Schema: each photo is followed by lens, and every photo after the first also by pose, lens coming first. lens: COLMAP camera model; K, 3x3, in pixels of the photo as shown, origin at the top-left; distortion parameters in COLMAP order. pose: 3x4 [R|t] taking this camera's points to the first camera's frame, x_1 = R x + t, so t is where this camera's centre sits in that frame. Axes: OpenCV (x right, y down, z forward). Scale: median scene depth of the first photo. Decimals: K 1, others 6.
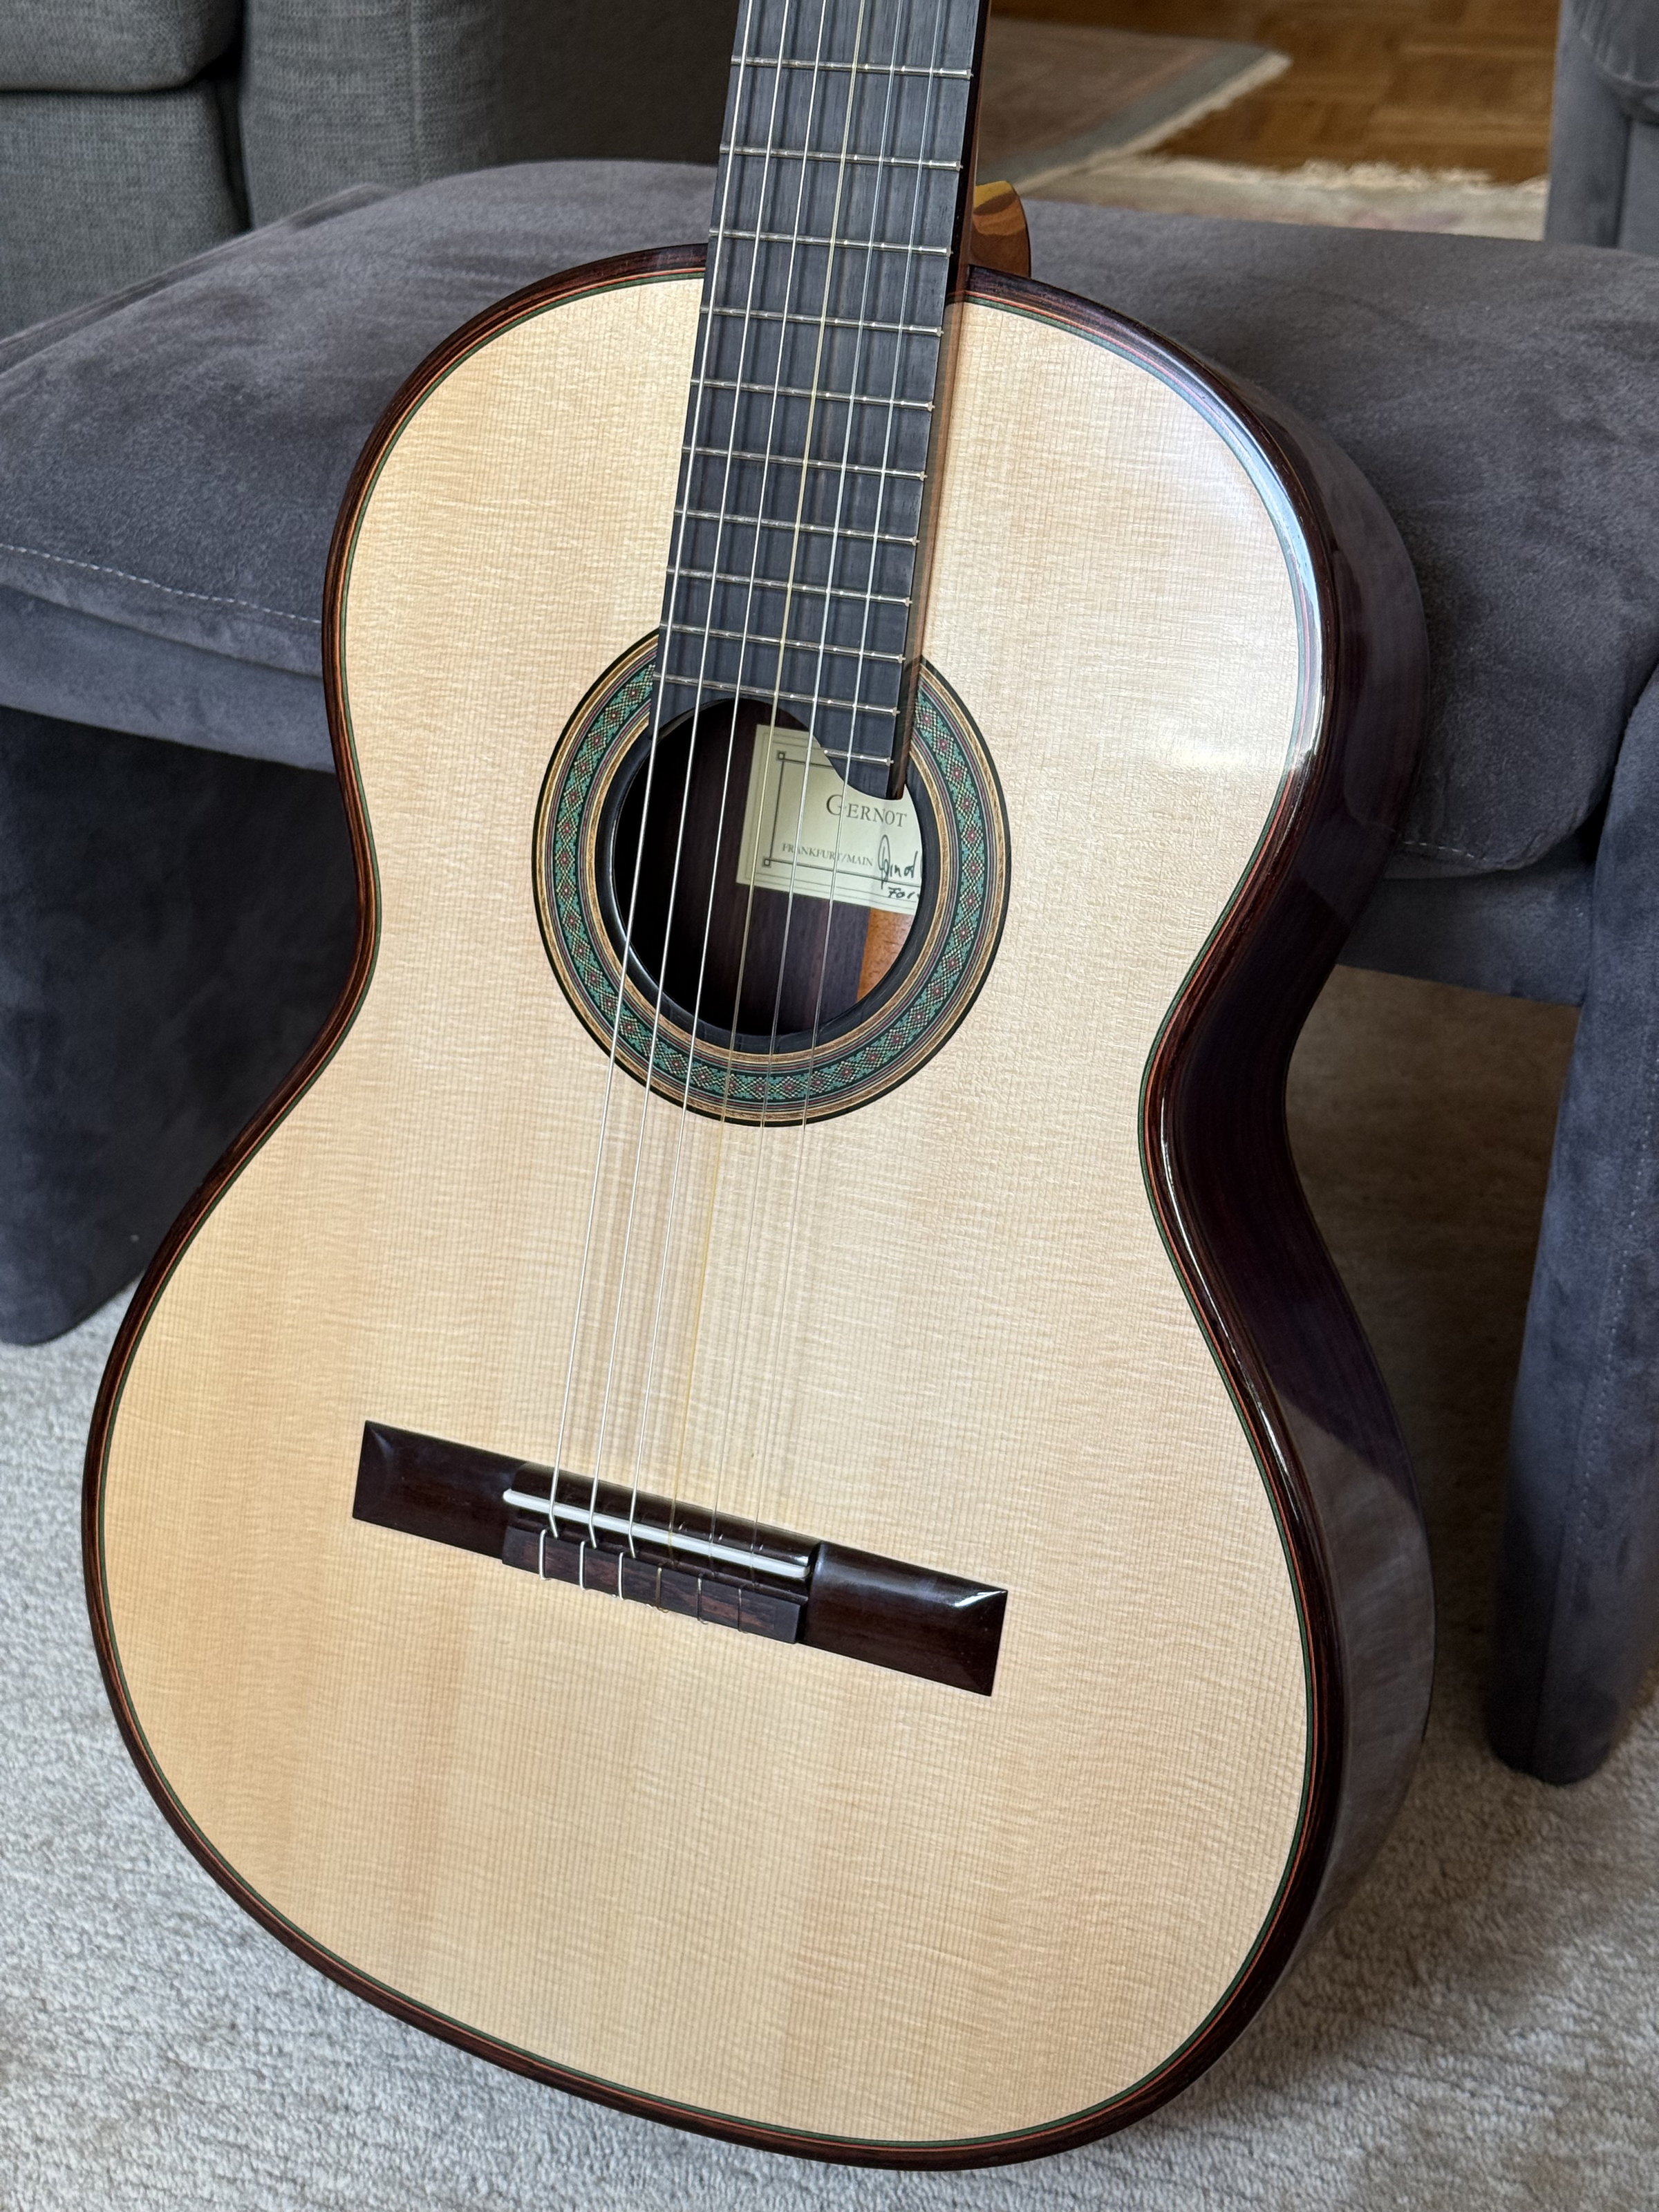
lens RADIAL K [[3142.1, 0, 825.3], [0, 3142.1, 1108.4], [0, 0, 1]] dist [0.116961, 0.000000]
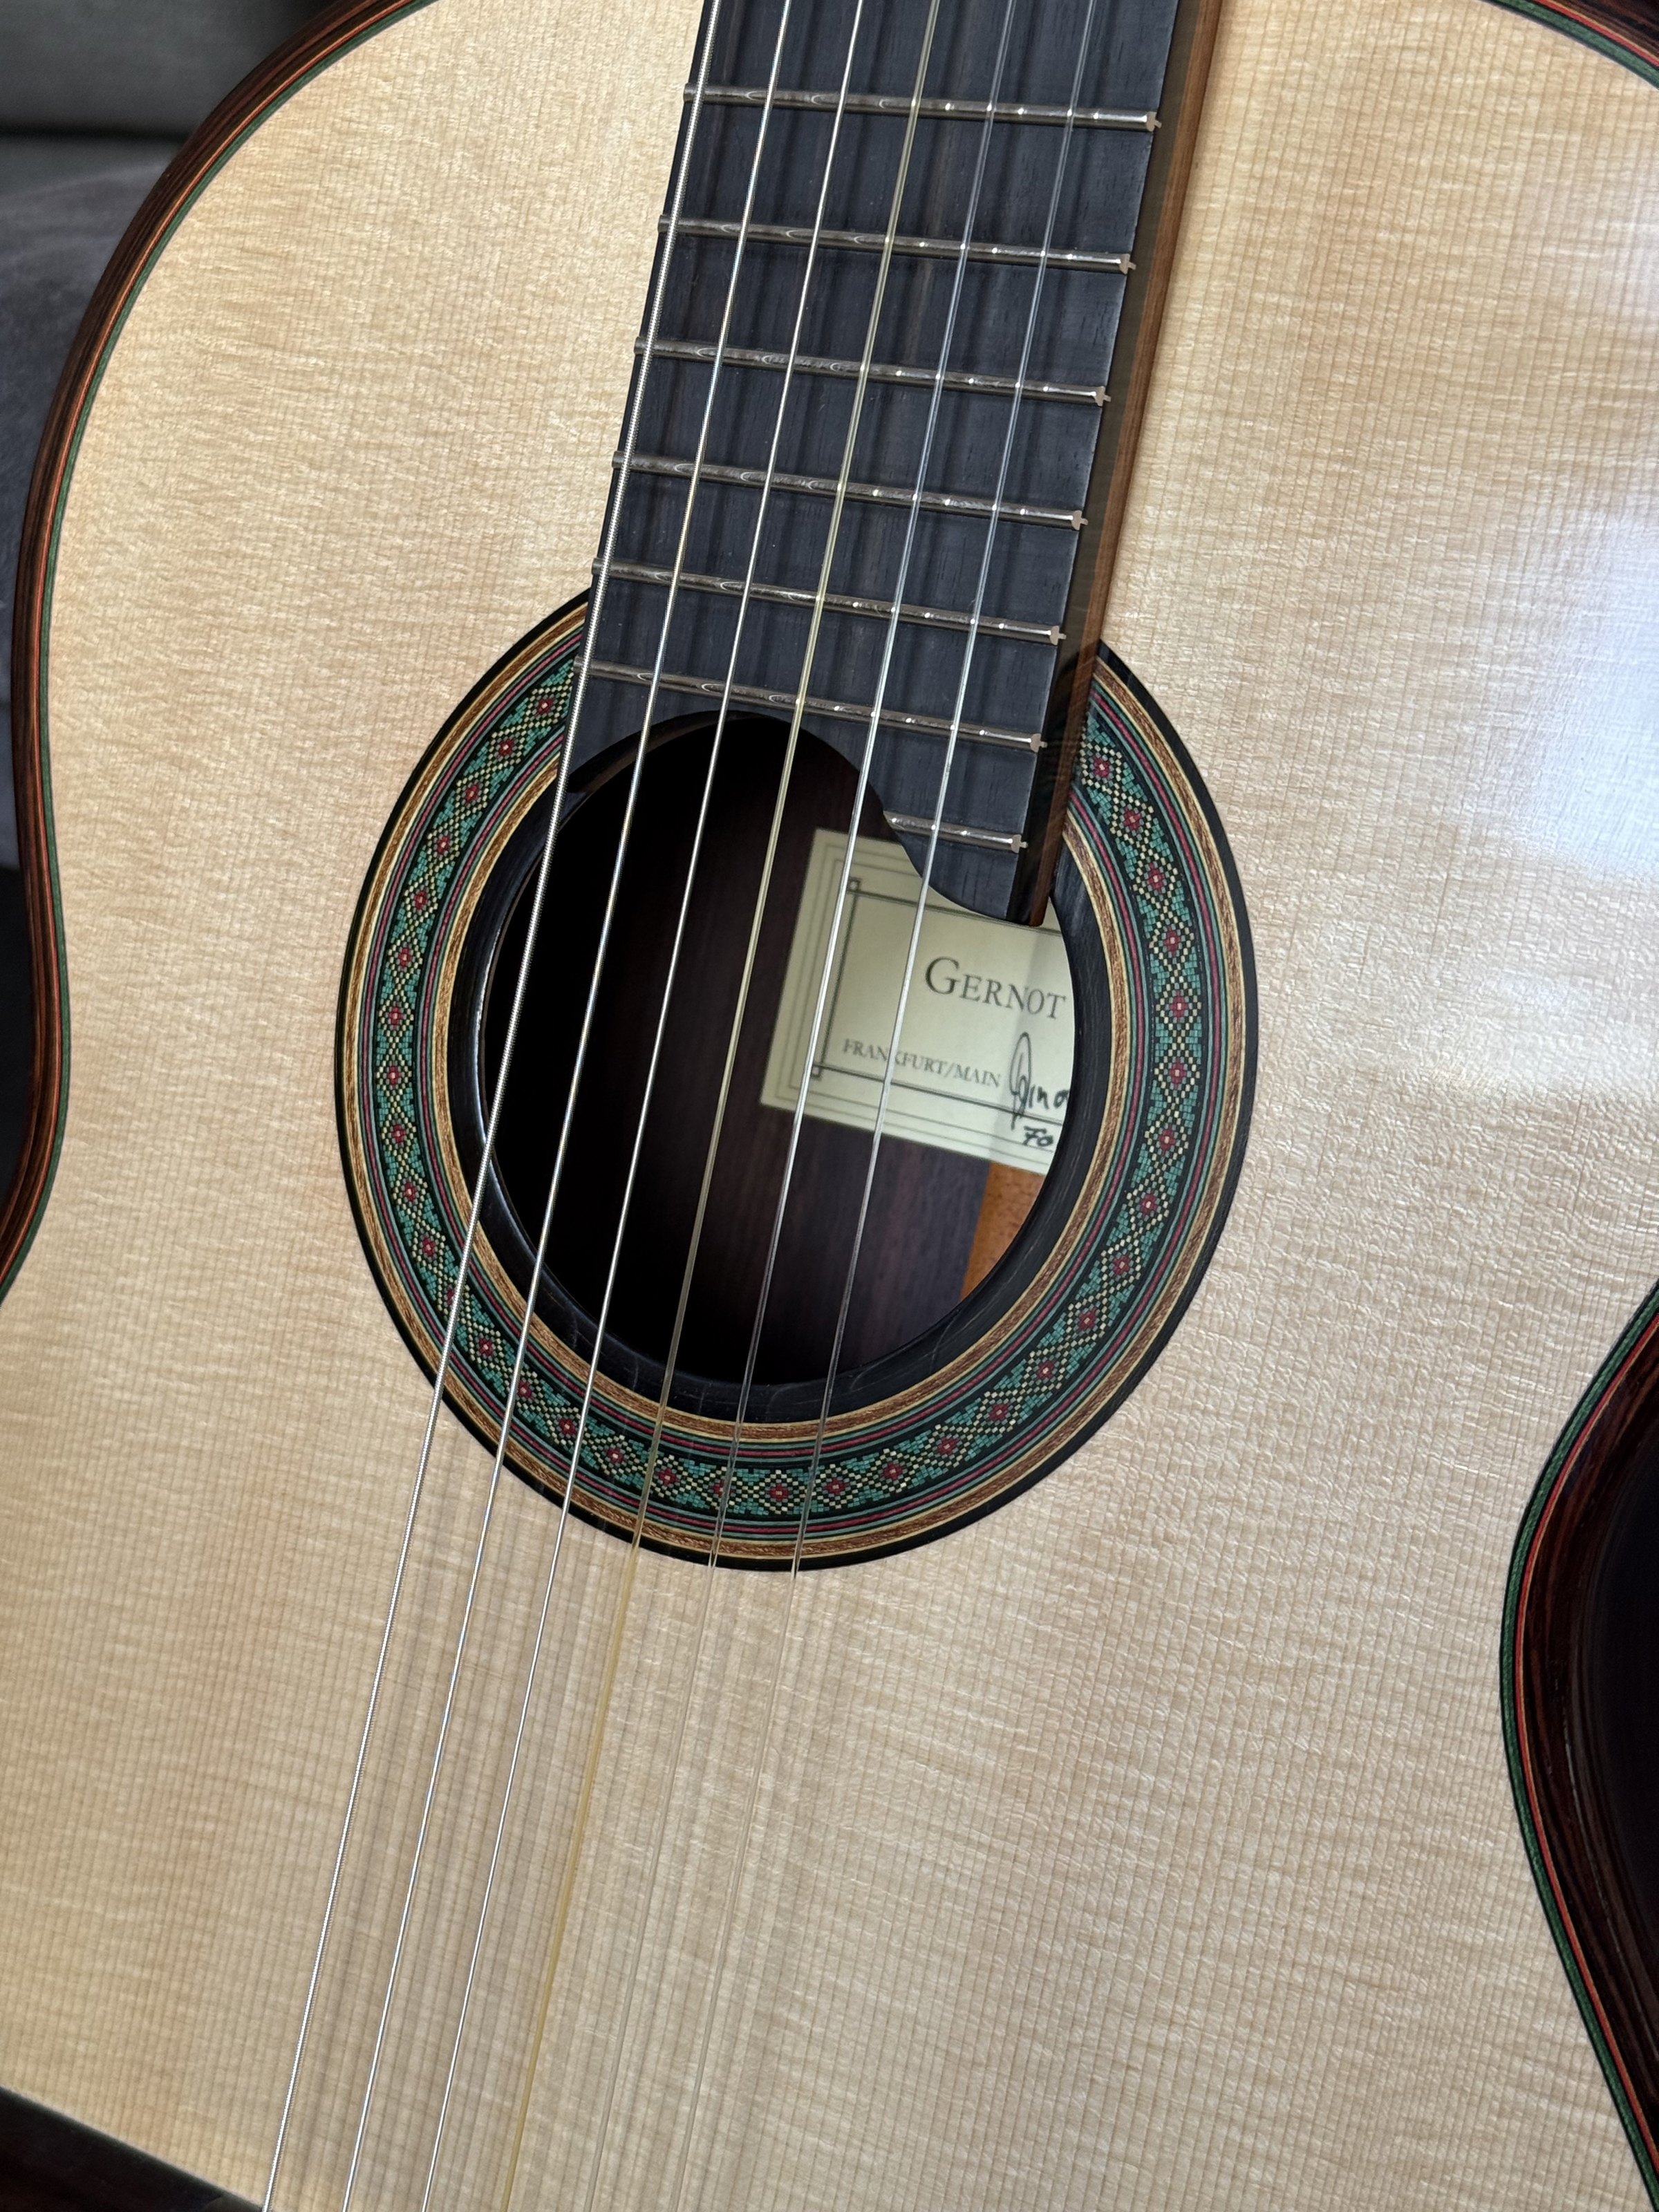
lens RADIAL K [[3142.1, 0, 817.4], [0, 3142.1, 1105.7], [0, 0, 1]] dist [0.116961, 0.000000]
pose [[0.994882, 0.068705, -0.074090, 0.027867], [-0.075744, 0.992416, -0.096816, -0.020023], [0.066876, 0.101932, 0.992541, 0.509781]]
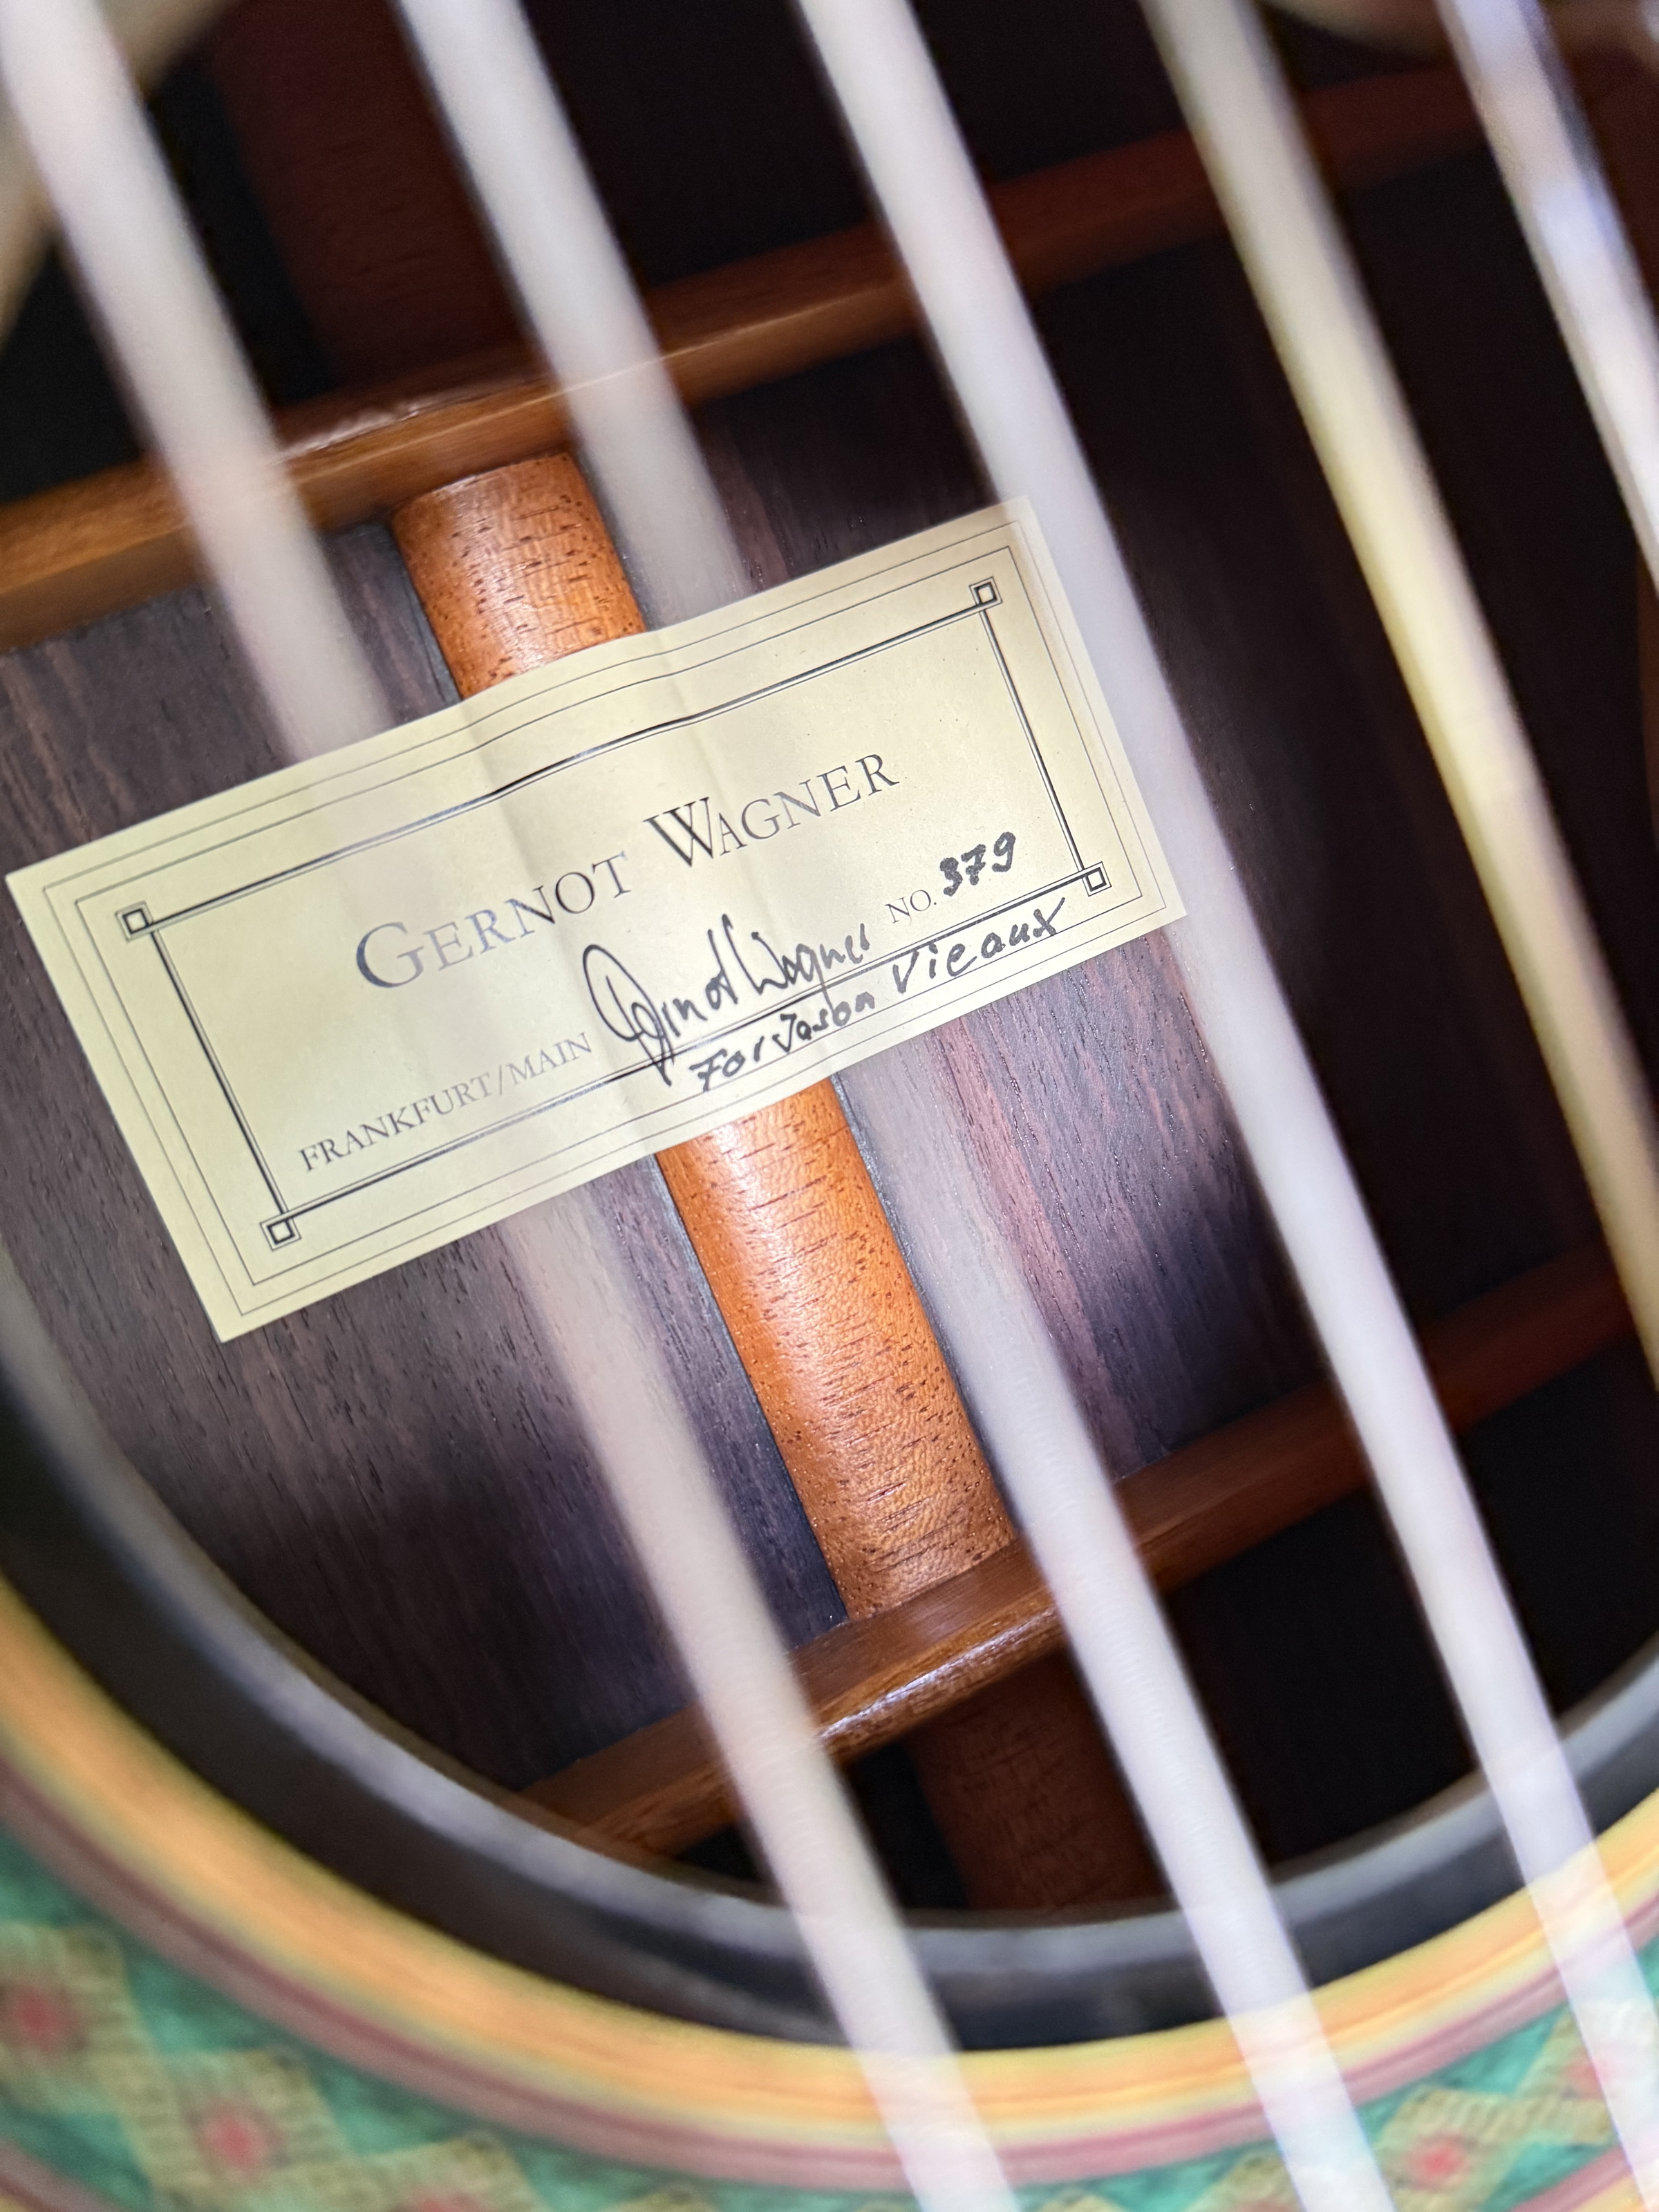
lens RADIAL K [[1554.8, 0, 831.7], [0, 1554.8, 1103.0], [0, 0, 1]] dist [0.006220, 0.000729]
pose [[0.655848, -0.509951, 0.556609, -0.073874], [0.555627, 0.825230, 0.101364, -0.085816], [-0.511021, 0.242787, 0.824568, 0.971399]]
